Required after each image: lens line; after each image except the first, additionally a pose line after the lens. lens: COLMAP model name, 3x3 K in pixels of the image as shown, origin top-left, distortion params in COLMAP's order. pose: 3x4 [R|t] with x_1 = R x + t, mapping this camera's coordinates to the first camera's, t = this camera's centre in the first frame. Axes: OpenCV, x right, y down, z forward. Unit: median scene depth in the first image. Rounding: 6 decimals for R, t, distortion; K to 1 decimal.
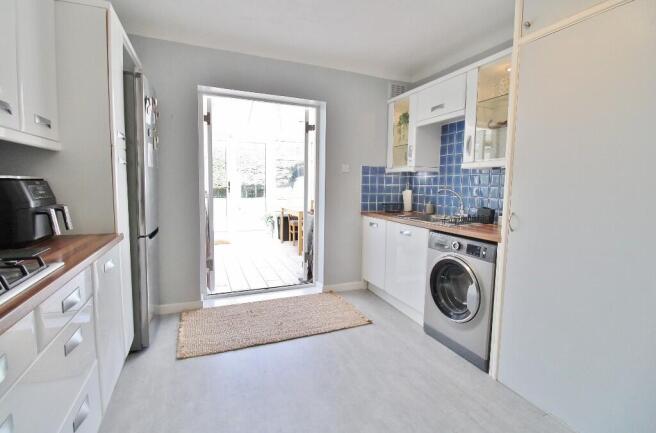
lens RADIAL K [[308.4, 0, 327.5], [0, 308.4, 214.9], [0, 0, 1]] dist [-0.009589, -0.004470]
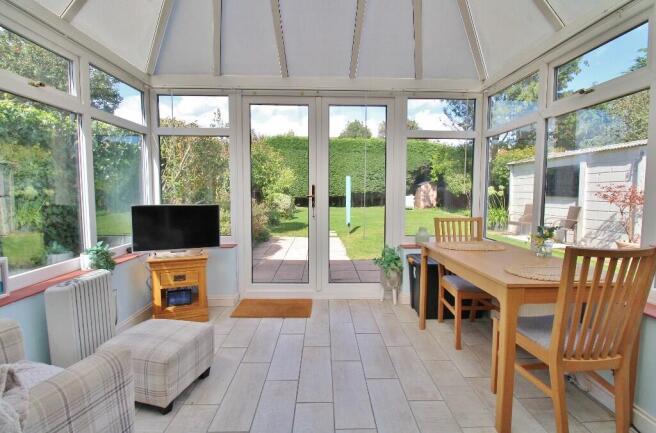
lens RADIAL K [[308.4, 0, 327.3], [0, 308.4, 217.1], [0, 0, 1]] dist [-0.009589, -0.004470]
pose [[0.930439, 0.014299, -0.366168, -0.113995], [-0.020734, 0.999692, -0.013648, -0.049461], [0.365860, 0.020291, 0.930449, 0.546179]]
